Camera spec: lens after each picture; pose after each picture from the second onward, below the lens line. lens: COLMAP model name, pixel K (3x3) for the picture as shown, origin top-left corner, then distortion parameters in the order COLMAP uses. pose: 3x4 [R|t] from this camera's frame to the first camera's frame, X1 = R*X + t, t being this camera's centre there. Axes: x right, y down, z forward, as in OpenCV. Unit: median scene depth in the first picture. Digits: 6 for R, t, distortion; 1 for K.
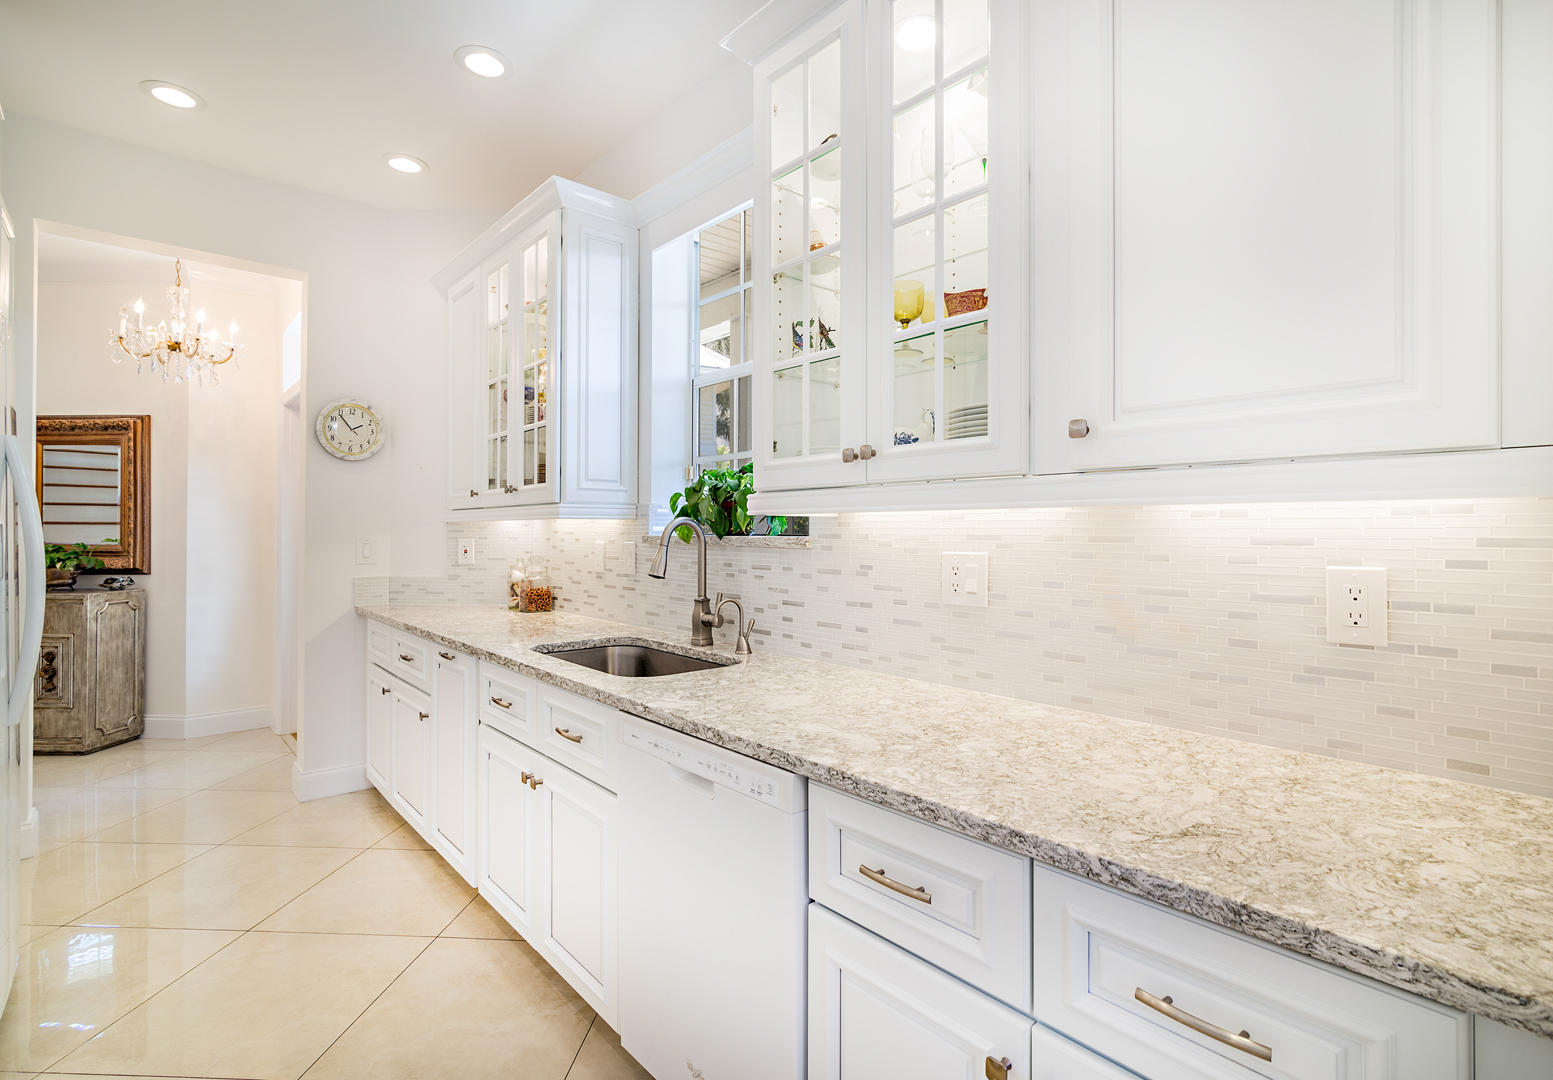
lens RADIAL K [[749.5, 0, 777.2], [0, 749.5, 521.1], [0, 0, 1]] dist [-0.004102, 0.005660]
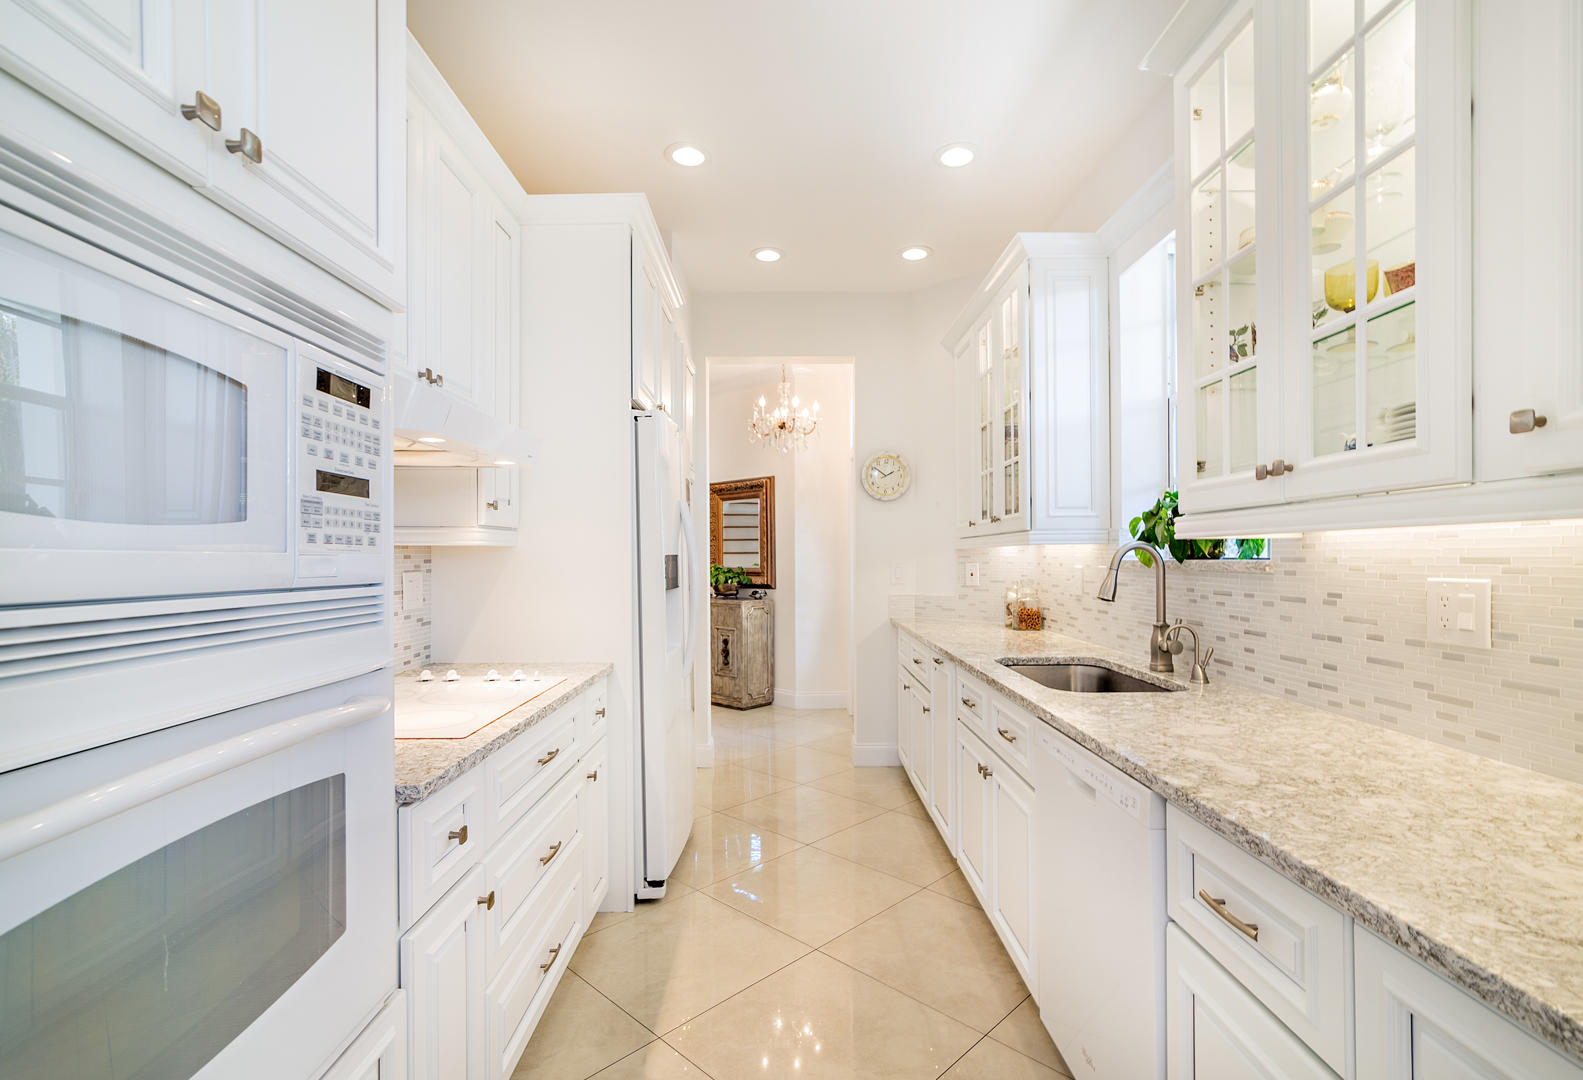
lens RADIAL K [[737.2, 0, 790.4], [0, 737.2, 548.7], [0, 0, 1]] dist [0.001078, 0.010565]
pose [[0.754804, -0.014249, -0.655796, 0.181534], [0.016445, 0.999861, -0.002798, -0.000218], [0.655745, -0.008673, 0.754933, -0.050506]]
